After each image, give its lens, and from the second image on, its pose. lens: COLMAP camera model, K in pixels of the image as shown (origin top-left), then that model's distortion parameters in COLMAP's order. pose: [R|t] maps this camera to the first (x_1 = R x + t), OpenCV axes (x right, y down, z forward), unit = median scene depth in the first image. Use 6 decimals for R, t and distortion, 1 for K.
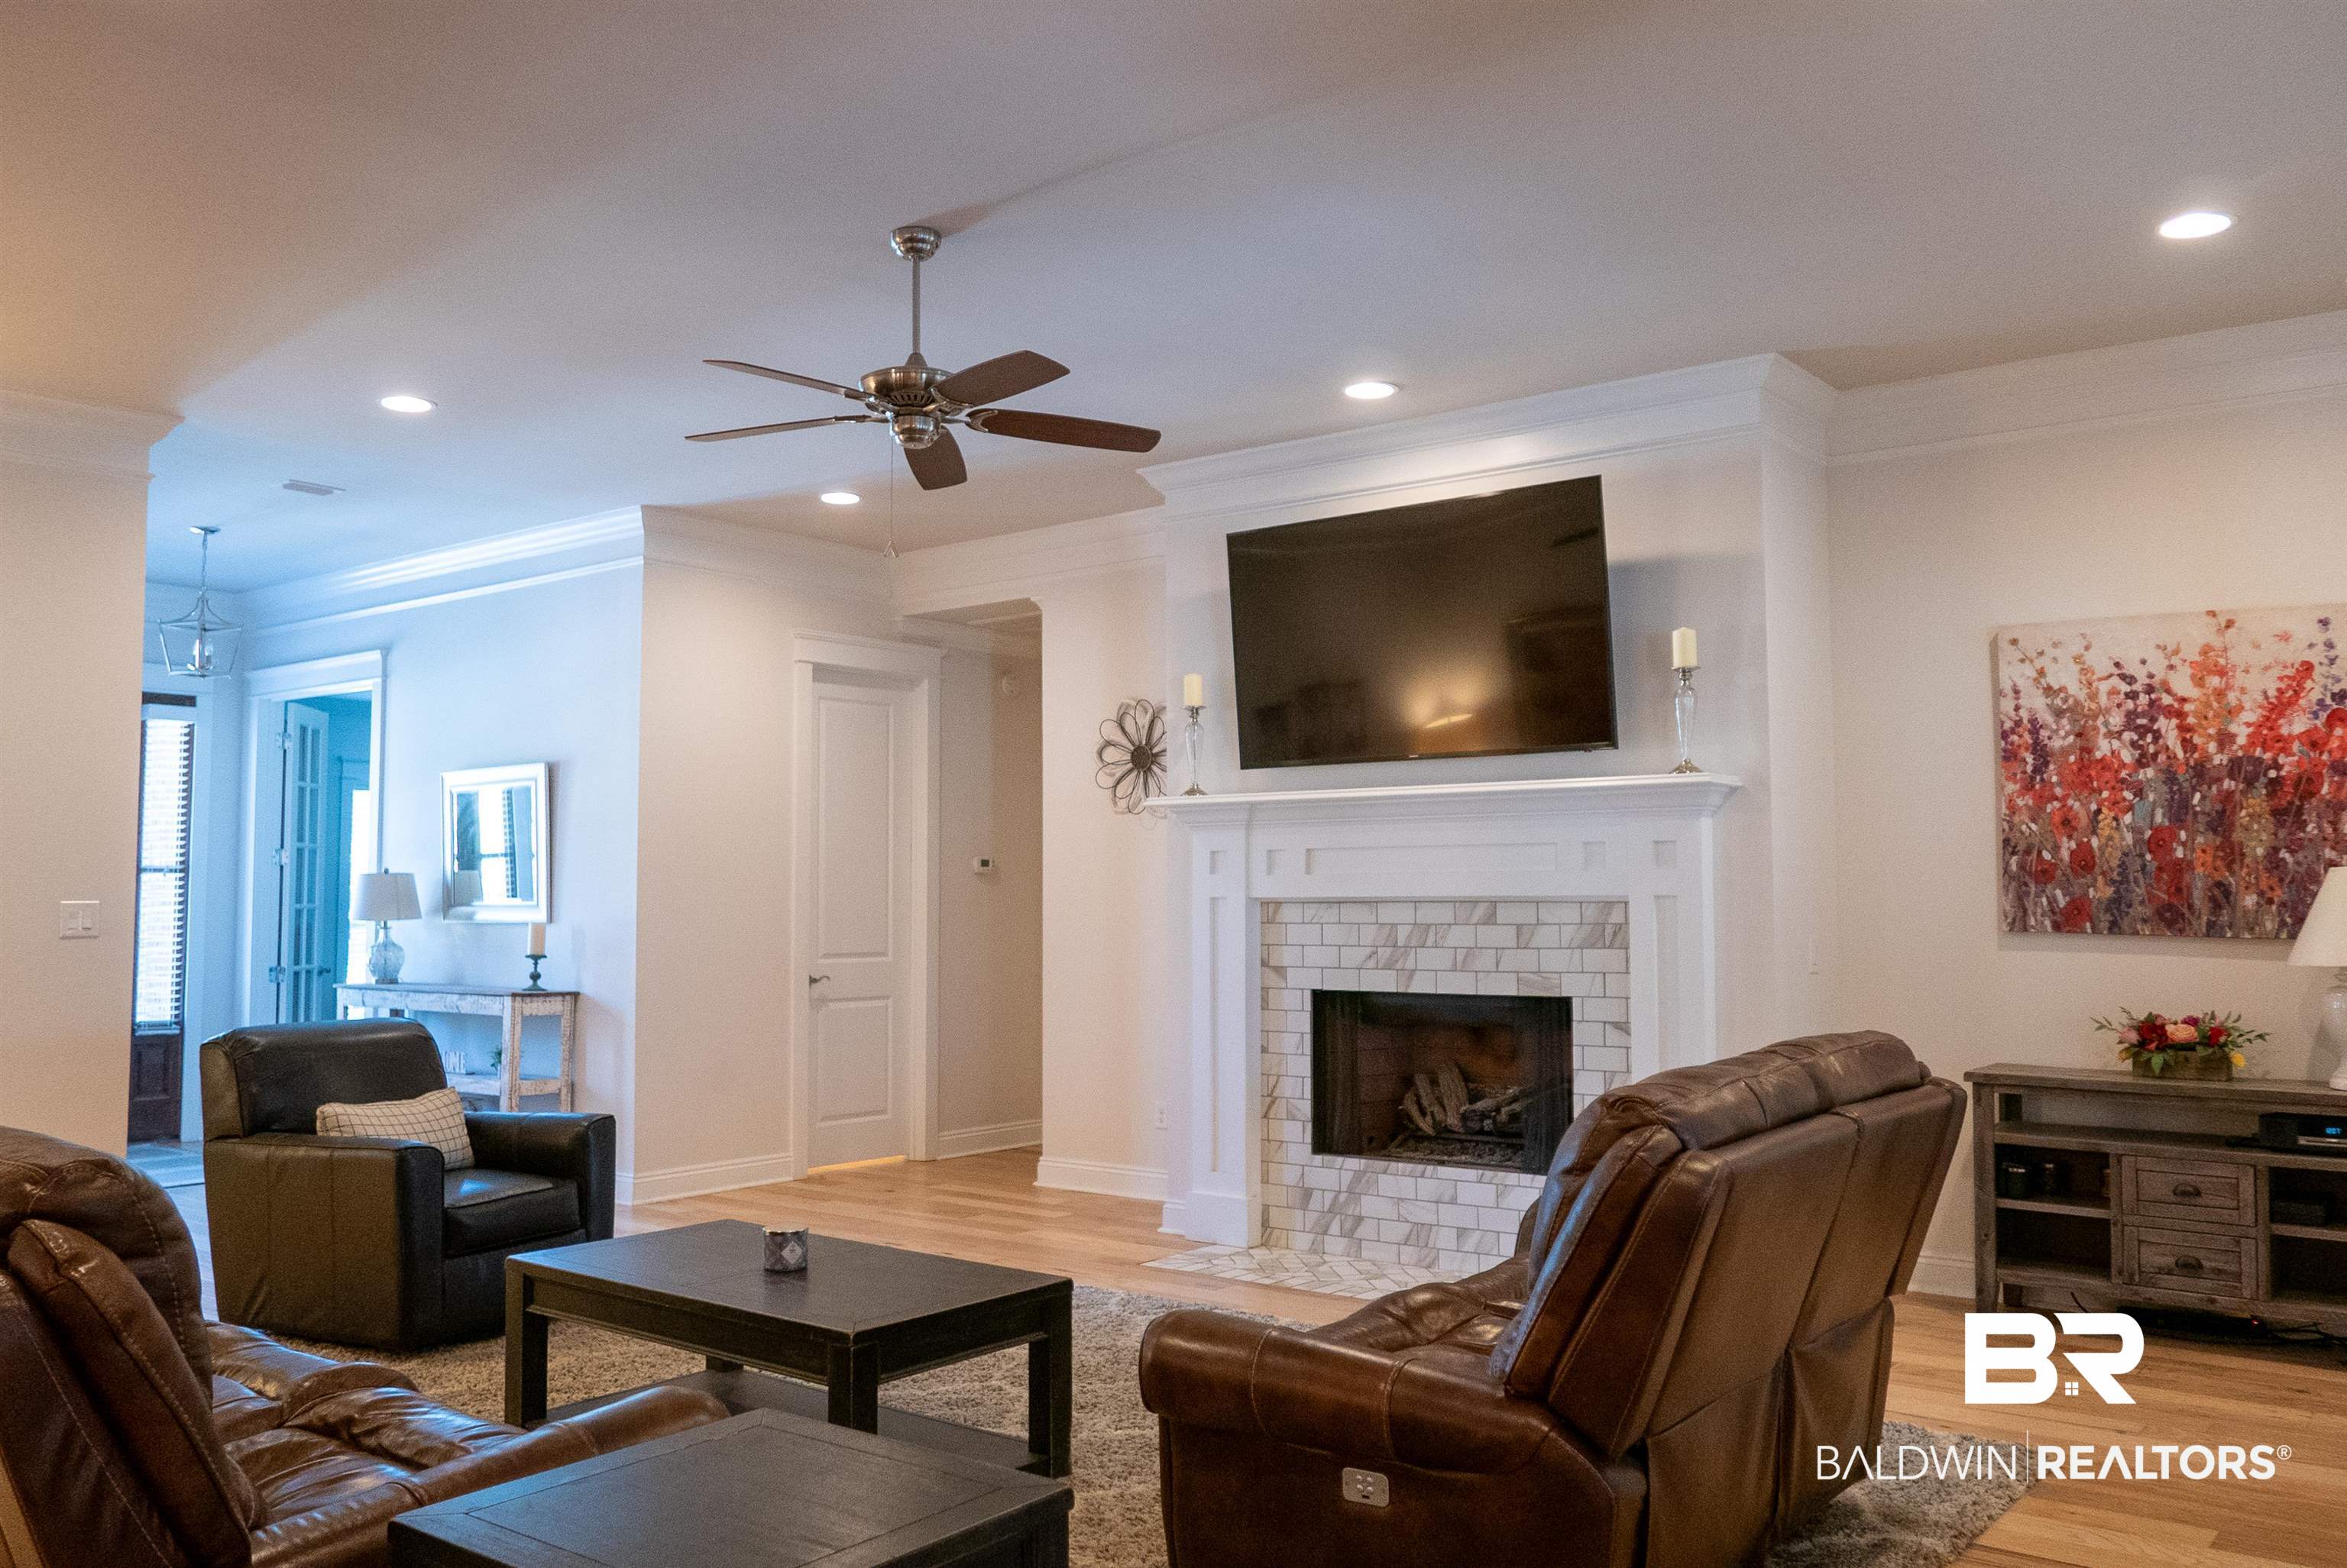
lens RADIAL K [[1848.6, 0, 1166.6], [0, 1848.6, 785.8], [0, 0, 1]] dist [-0.022092, 0.006037]
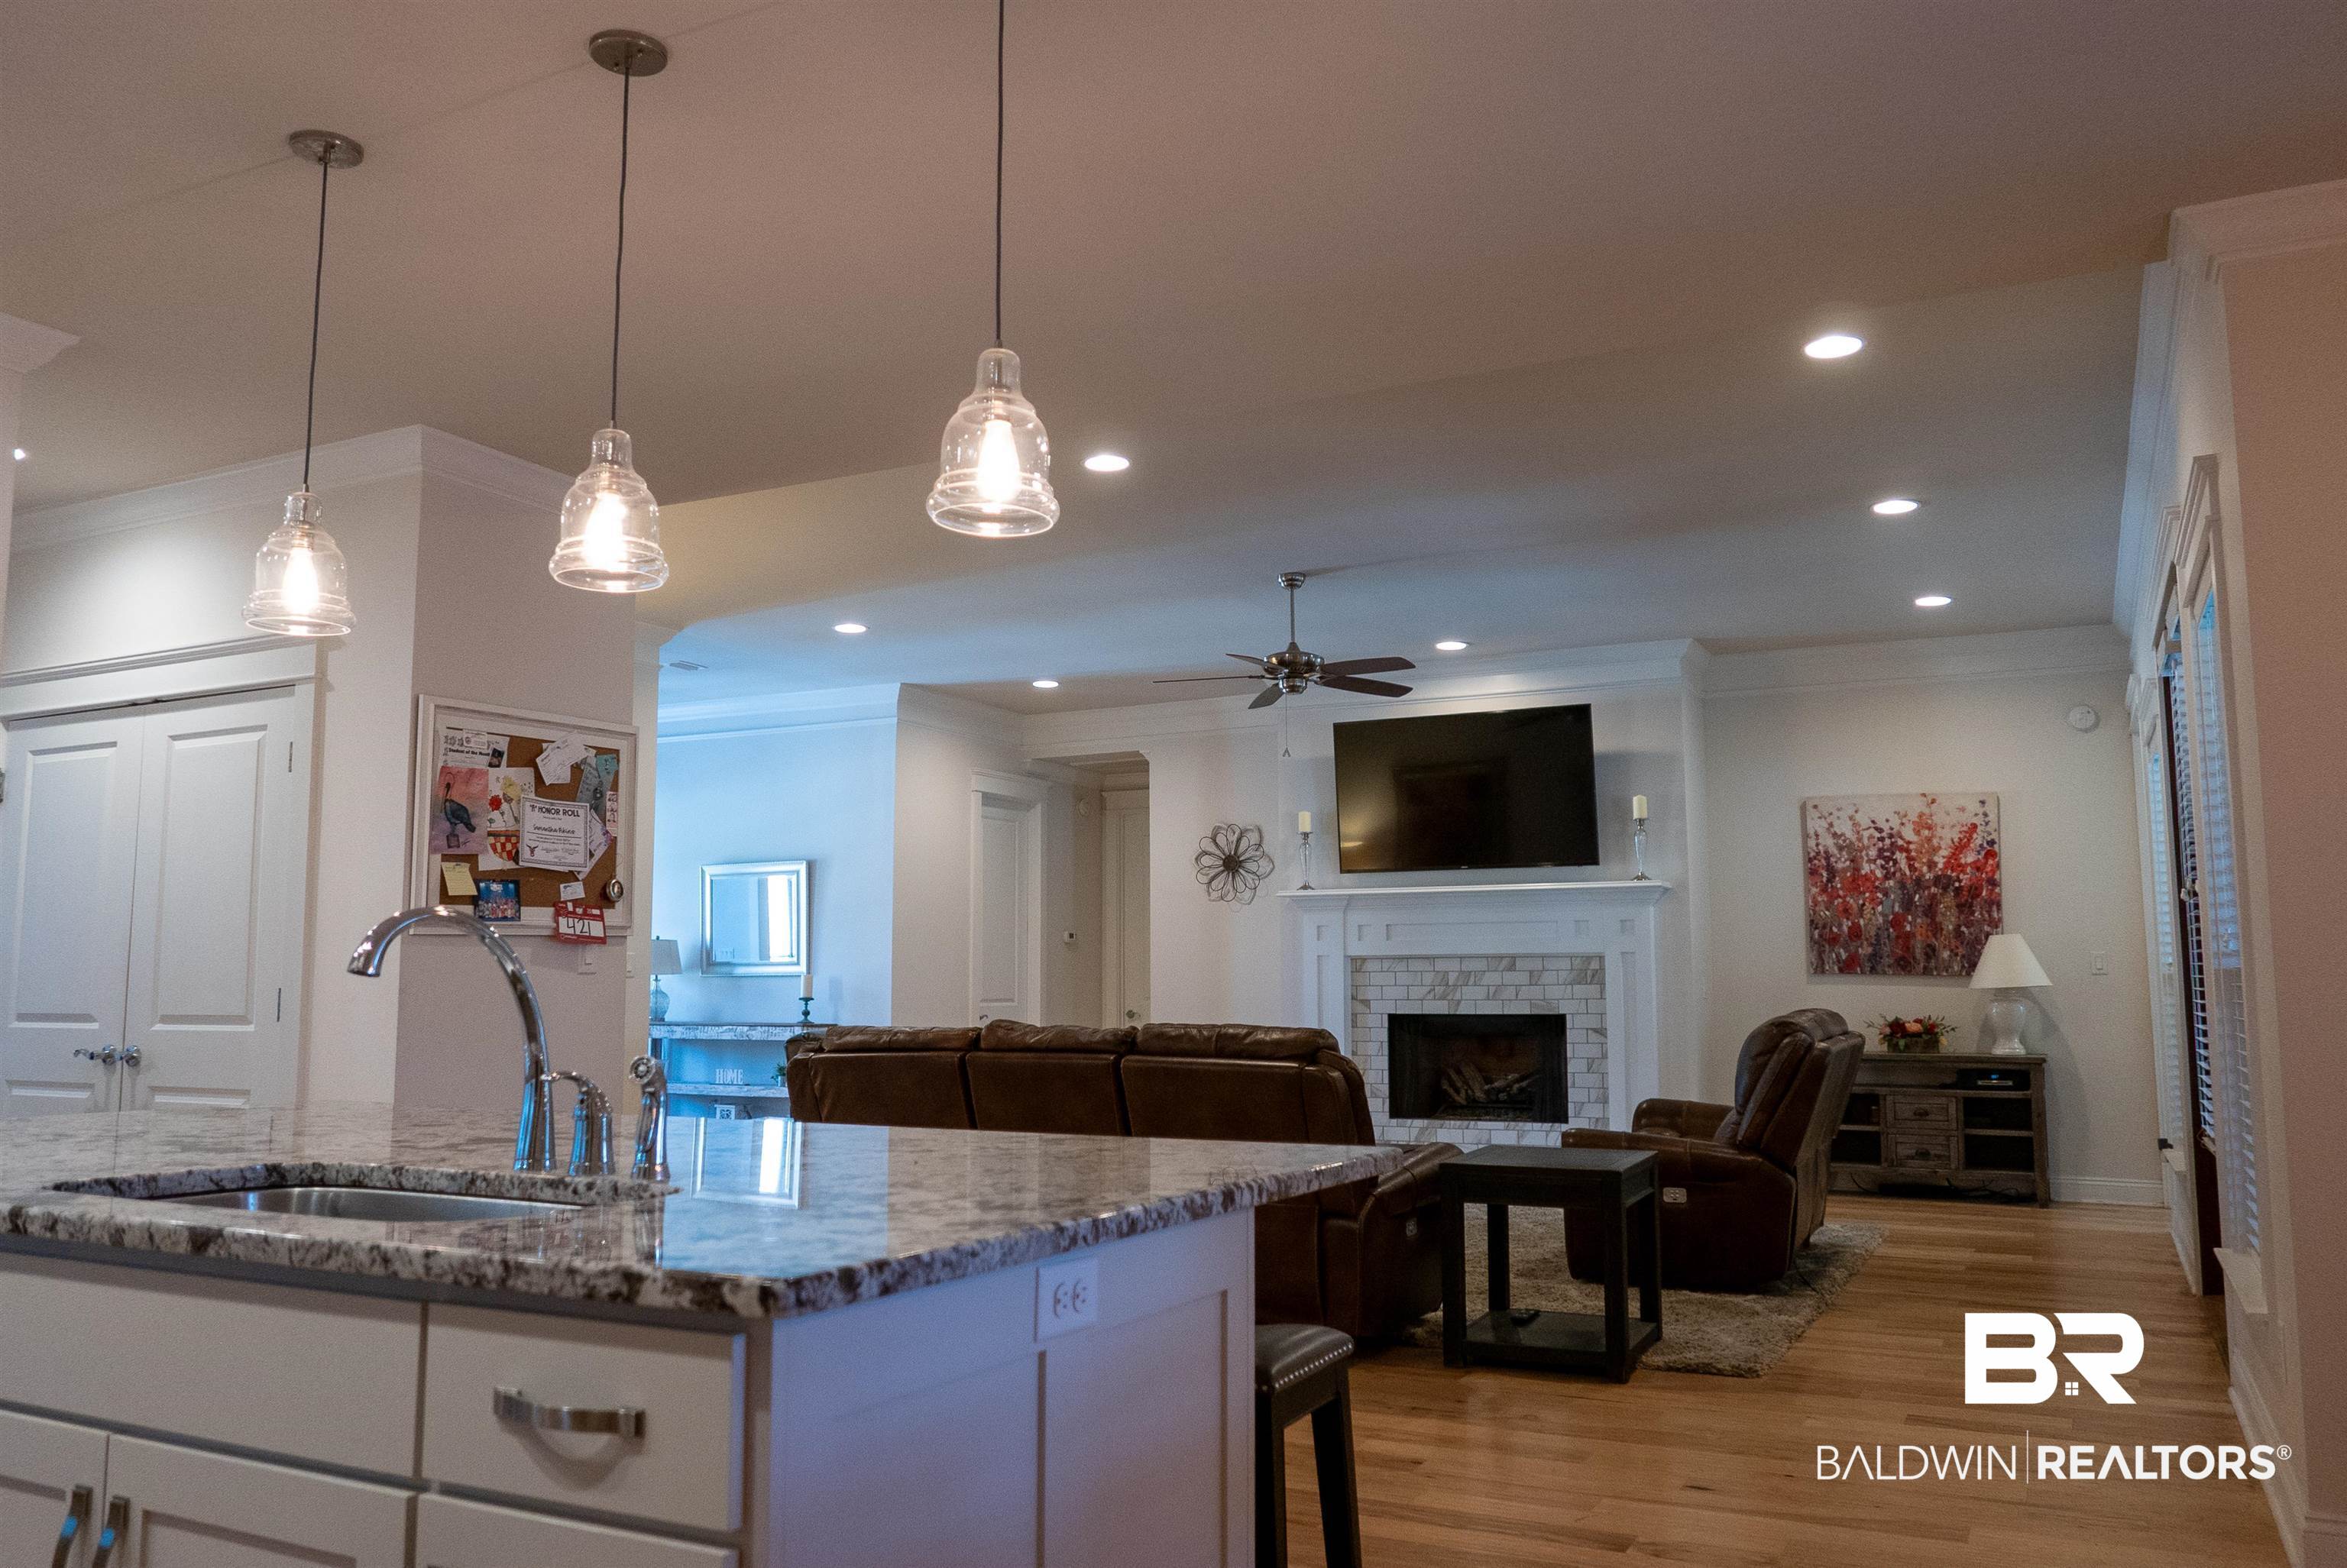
lens RADIAL K [[1810.9, 0, 1135.4], [0, 1810.9, 783.0], [0, 0, 1]] dist [-0.024649, 0.003051]
pose [[0.981066, 0.021919, 0.192427, -0.449540], [-0.012059, 0.998560, -0.052264, -0.003101], [-0.193296, 0.048954, 0.979919, -0.496027]]
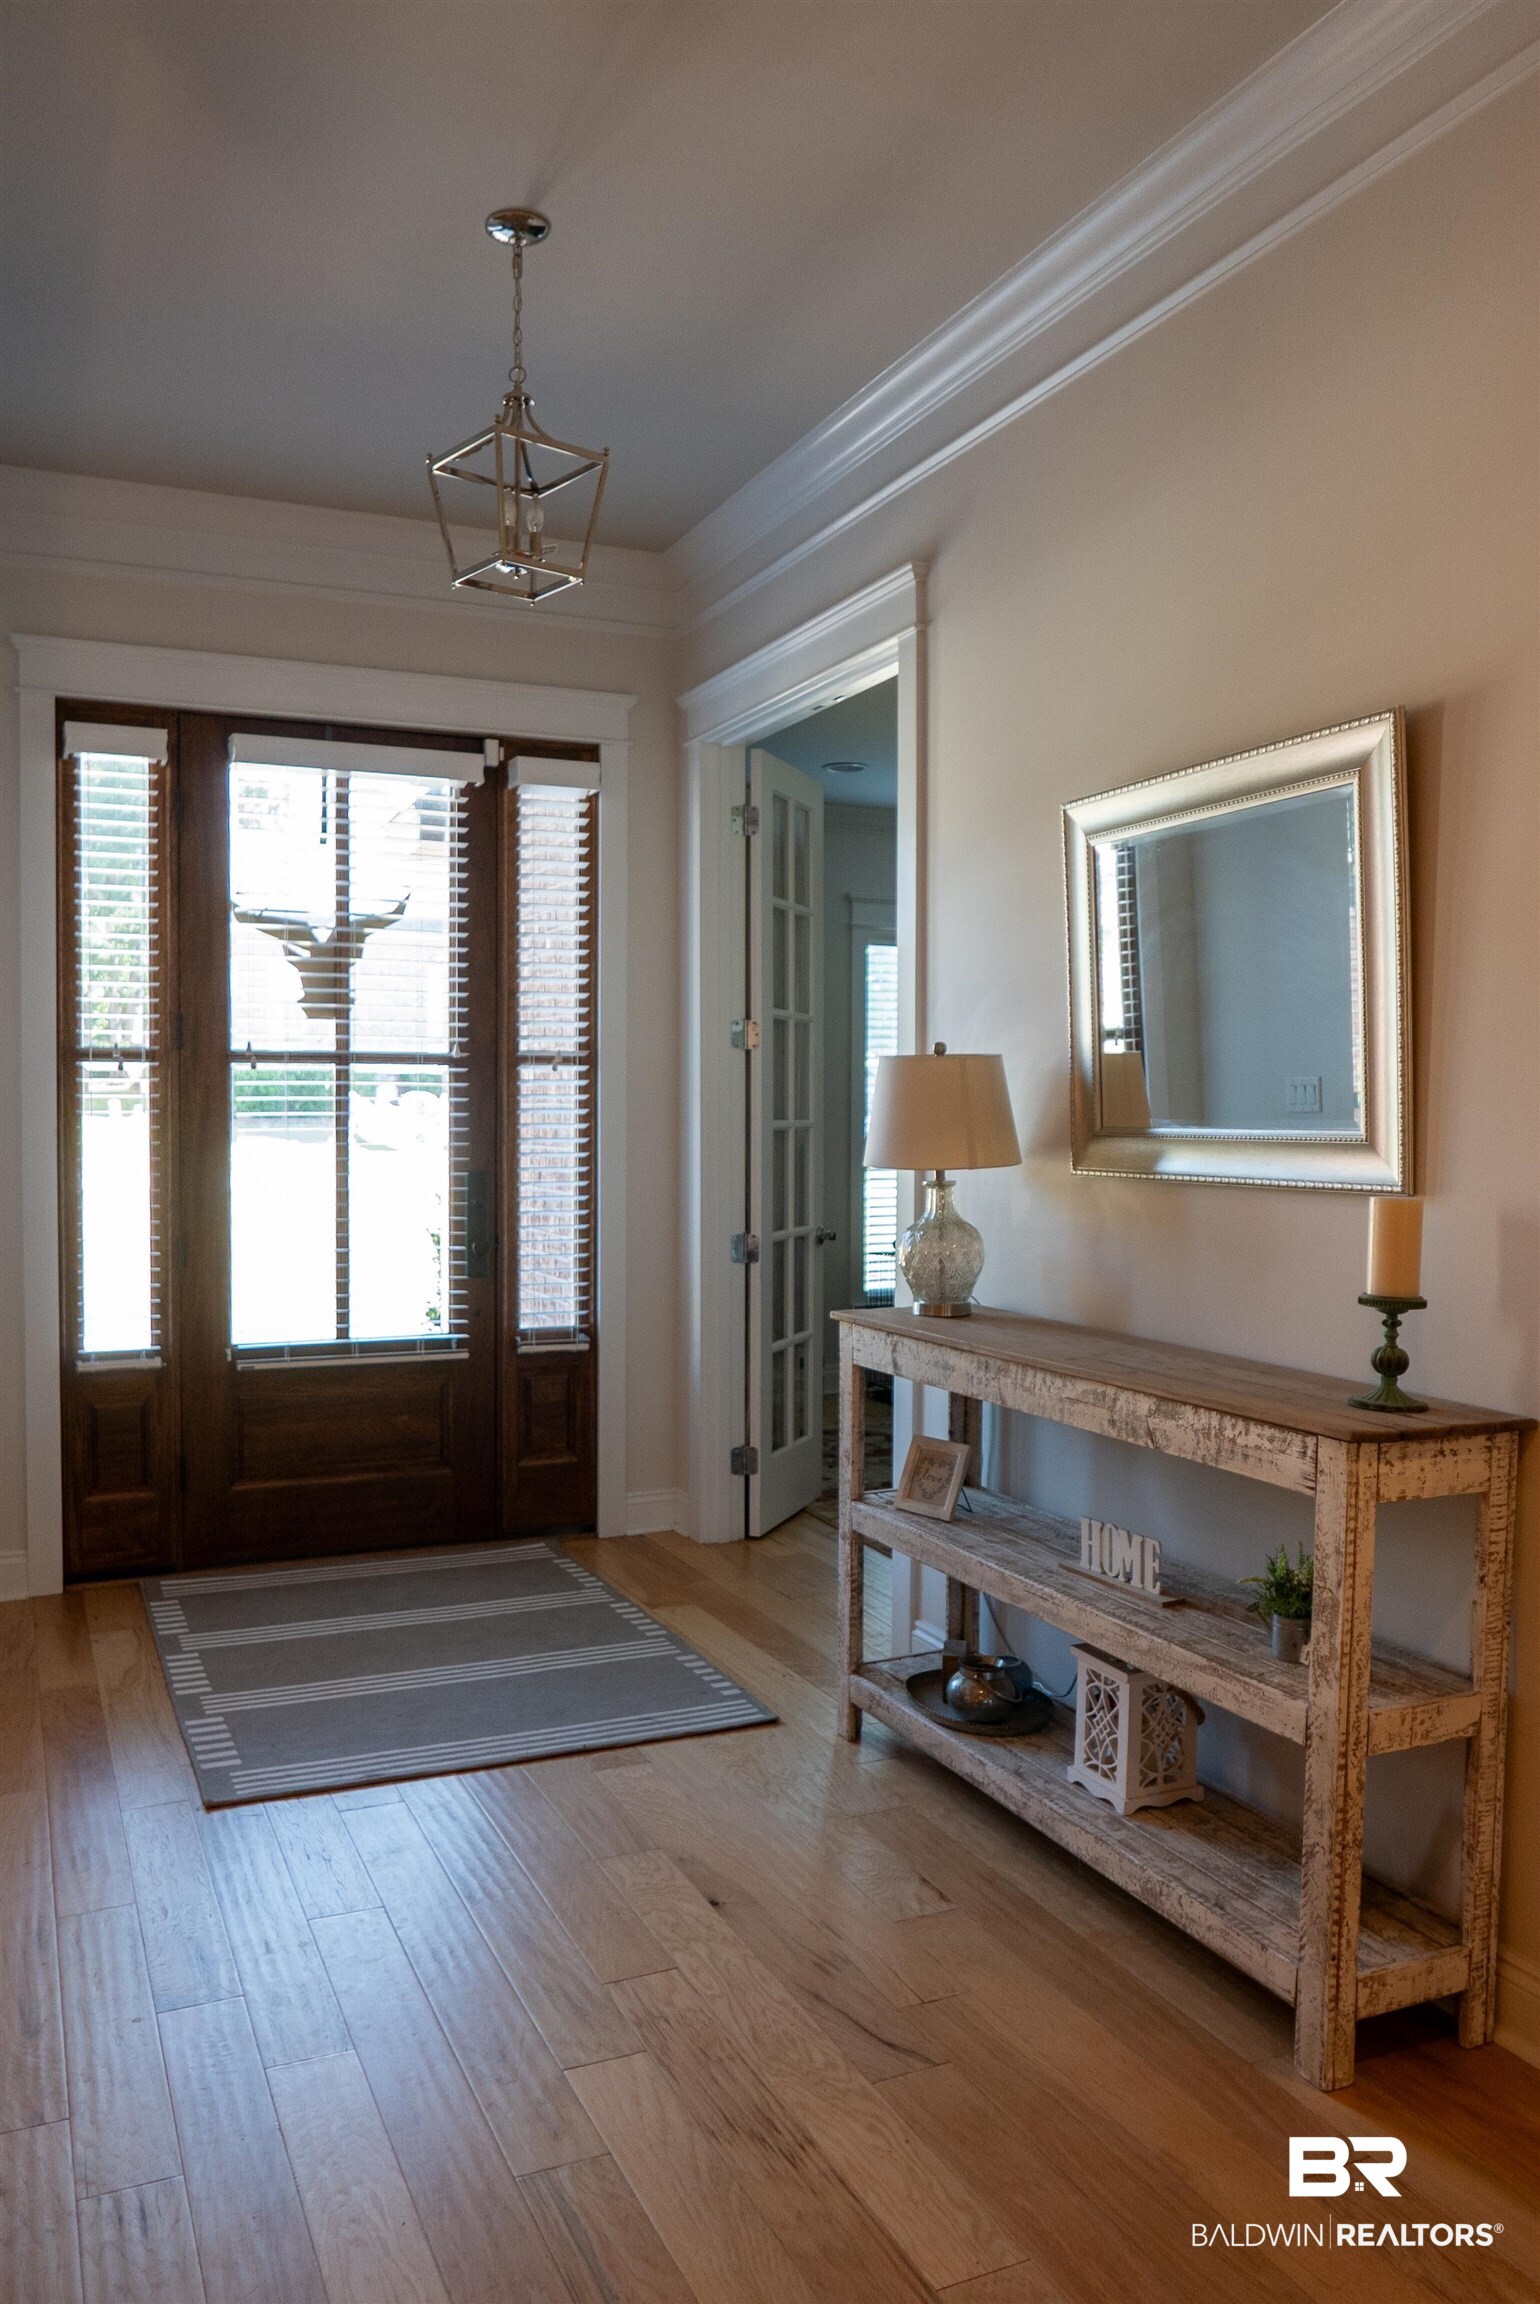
lens RADIAL K [[1645.1, 0, 761.6], [0, 1645.1, 1136.4], [0, 0, 1]] dist [-0.035328, 0.016234]
pose [[0.885398, 0.012743, -0.464658, -0.378174], [0.025113, 0.996853, 0.075190, 0.048605], [0.464154, -0.078242, 0.882292, 0.859874]]
